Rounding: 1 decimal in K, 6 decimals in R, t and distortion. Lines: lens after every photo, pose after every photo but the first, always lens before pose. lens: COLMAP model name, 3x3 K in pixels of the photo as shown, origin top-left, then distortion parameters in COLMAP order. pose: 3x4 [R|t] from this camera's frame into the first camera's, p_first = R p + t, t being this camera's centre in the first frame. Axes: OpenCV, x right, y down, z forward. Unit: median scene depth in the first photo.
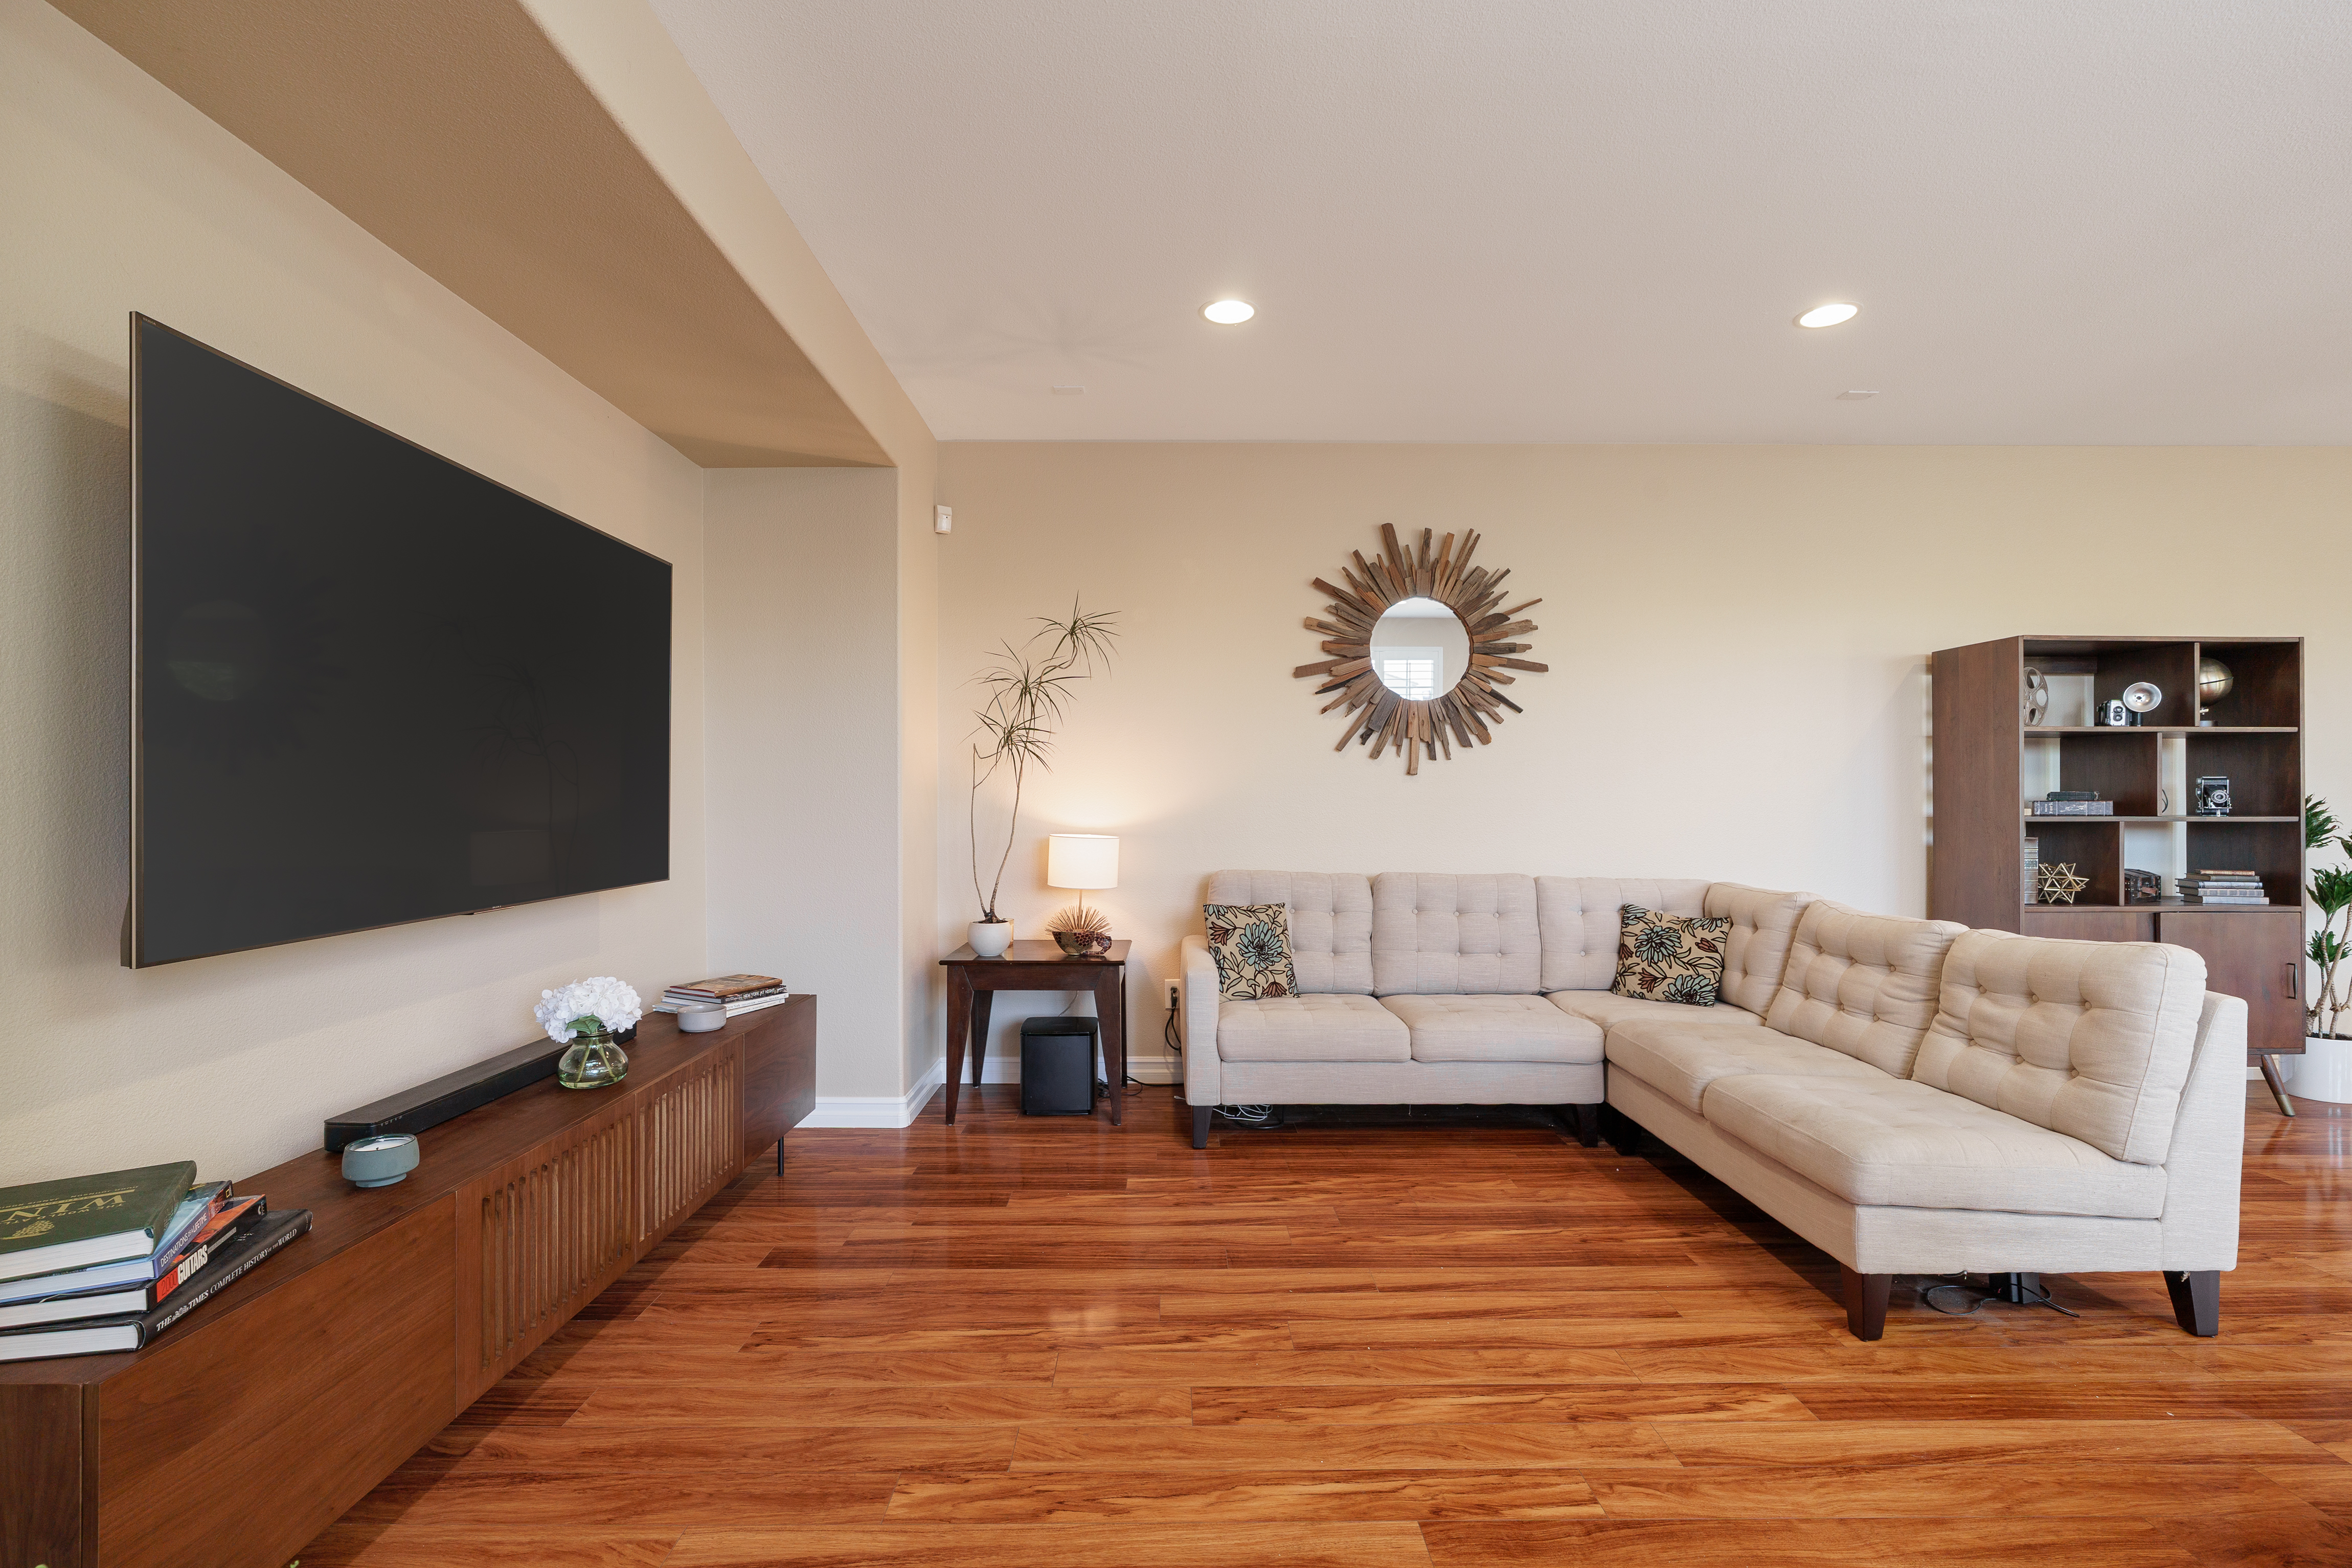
lens RADIAL K [[1076.5, 0, 1186.2], [0, 1076.5, 797.4], [0, 0, 1]] dist [-0.014375, 0.004135]
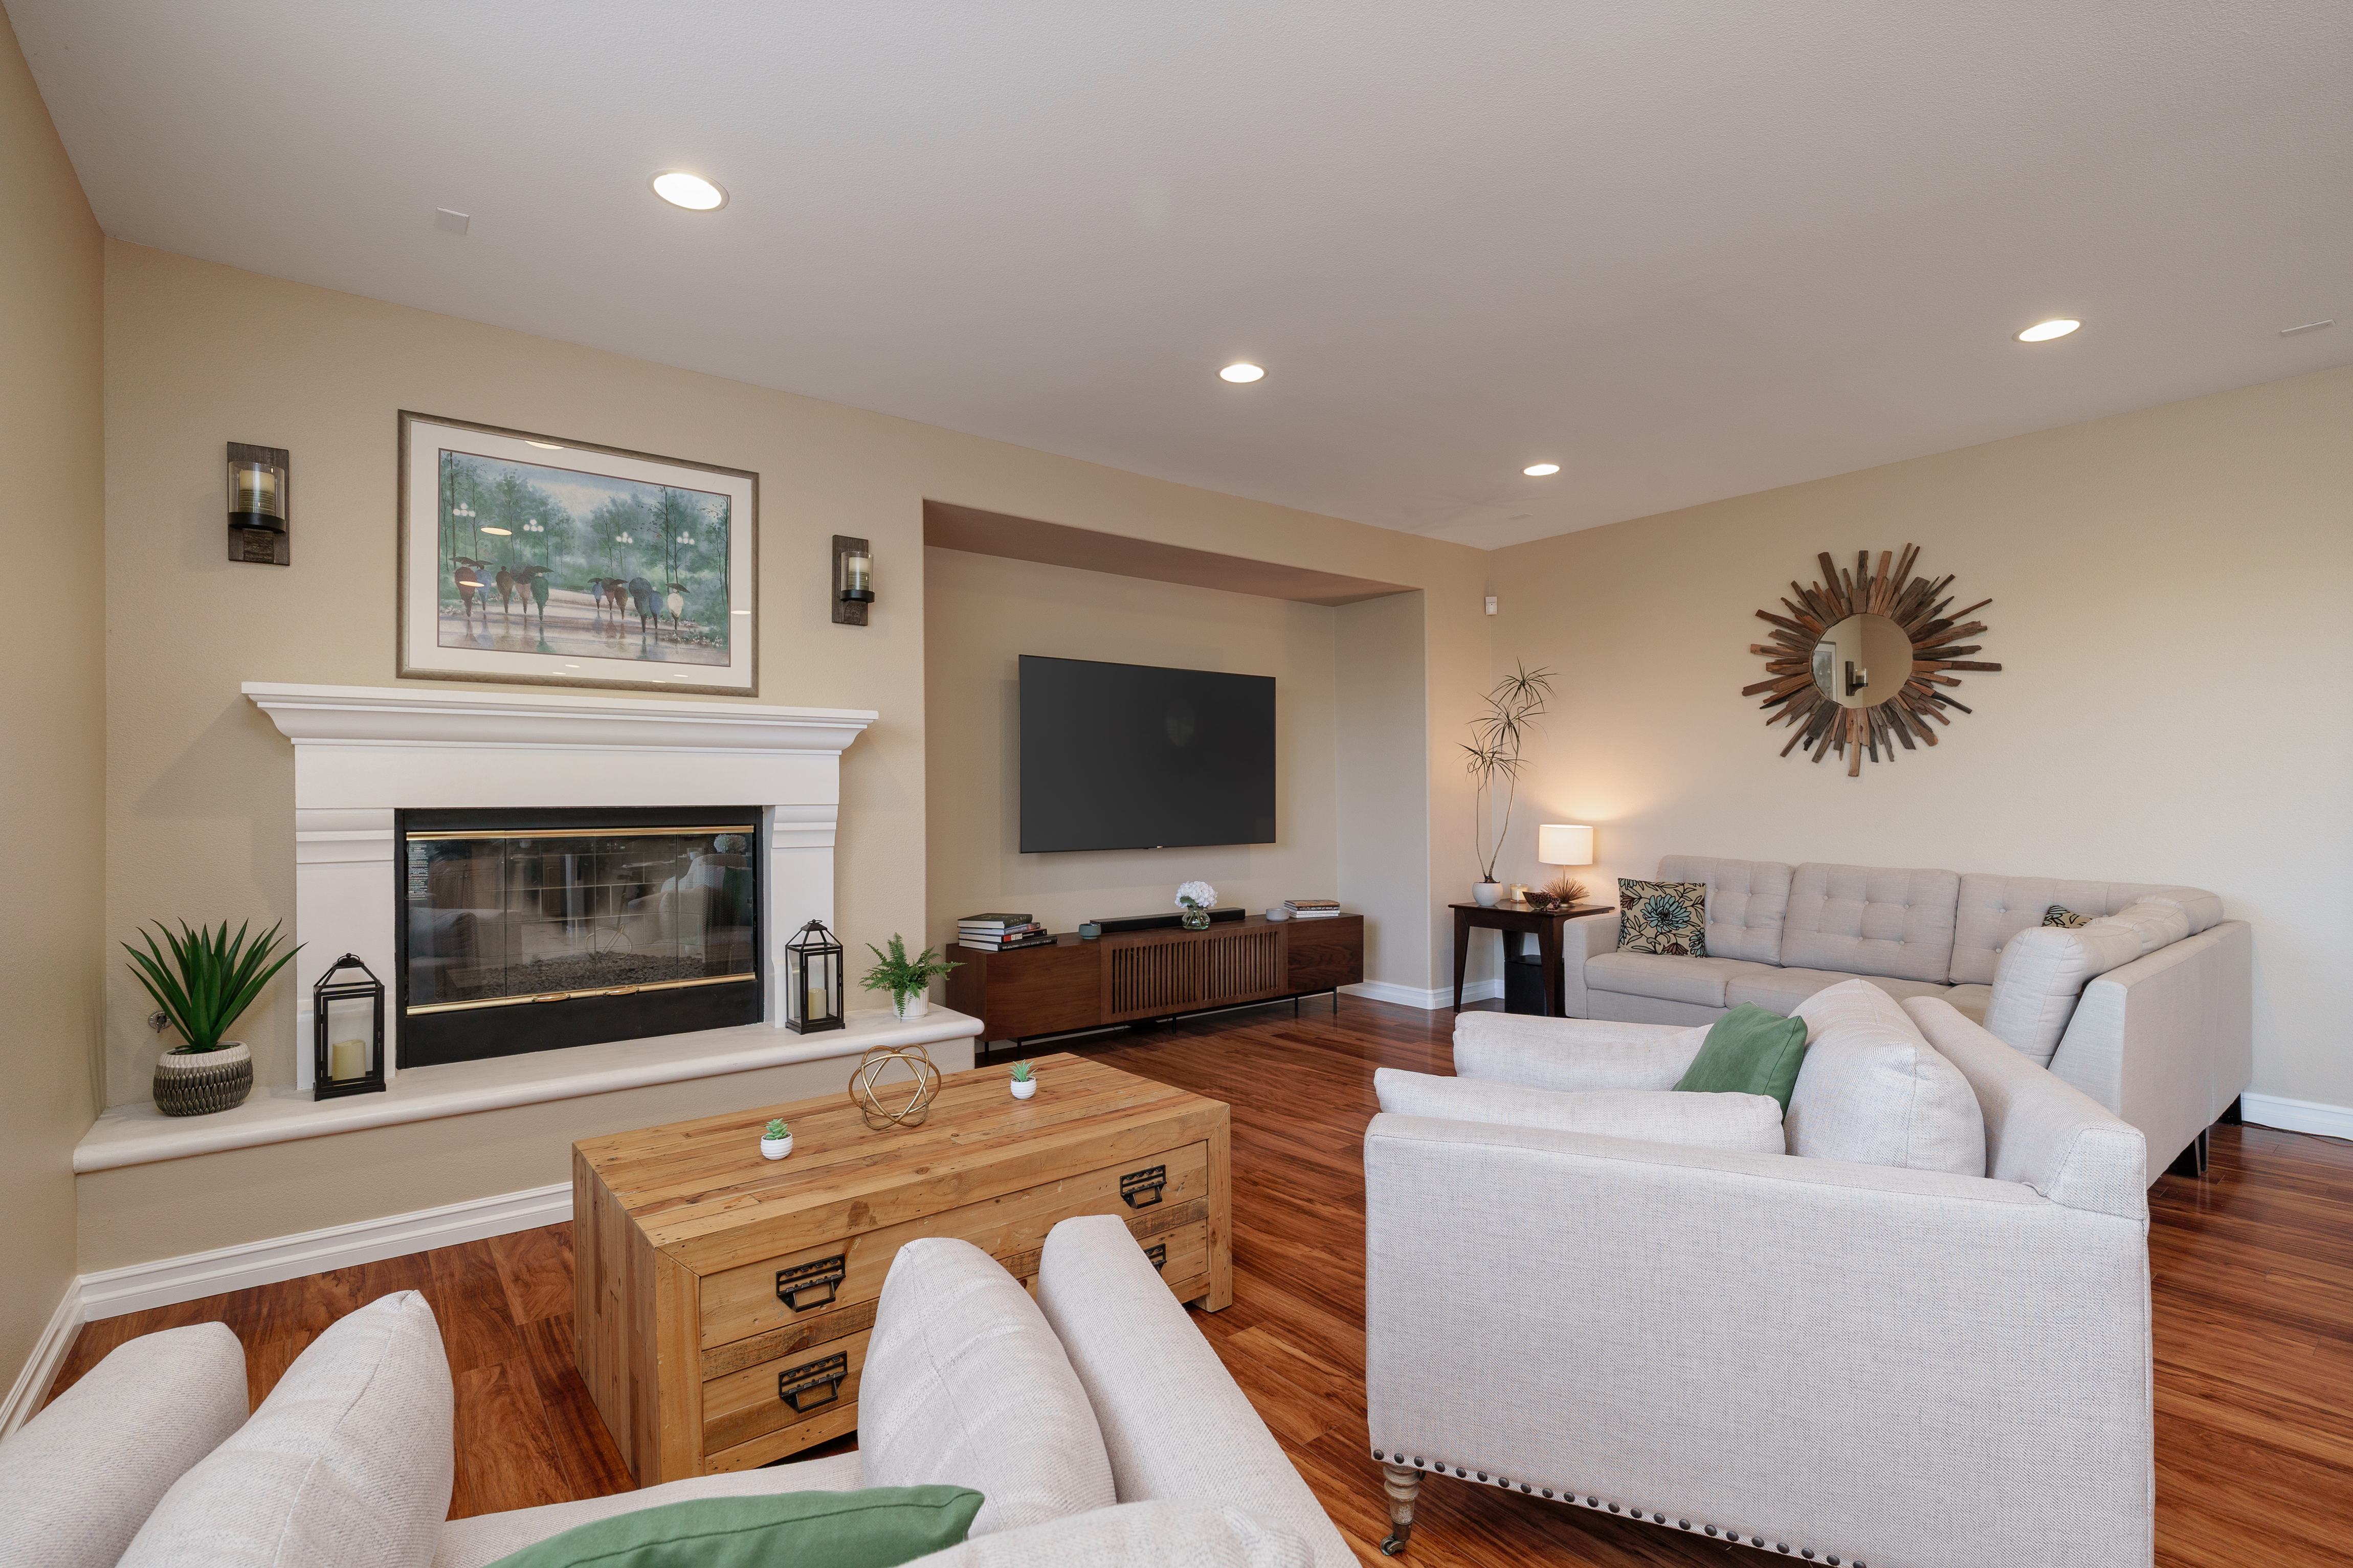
lens RADIAL K [[1076.9, 0, 1157.7], [0, 1076.9, 789.3], [0, 0, 1]] dist [-0.014375, 0.004135]
pose [[0.603816, -0.009665, -0.797065, 0.655652], [0.007979, 0.999950, -0.006080, -0.006444], [0.797084, -0.002689, 0.603863, -0.229591]]
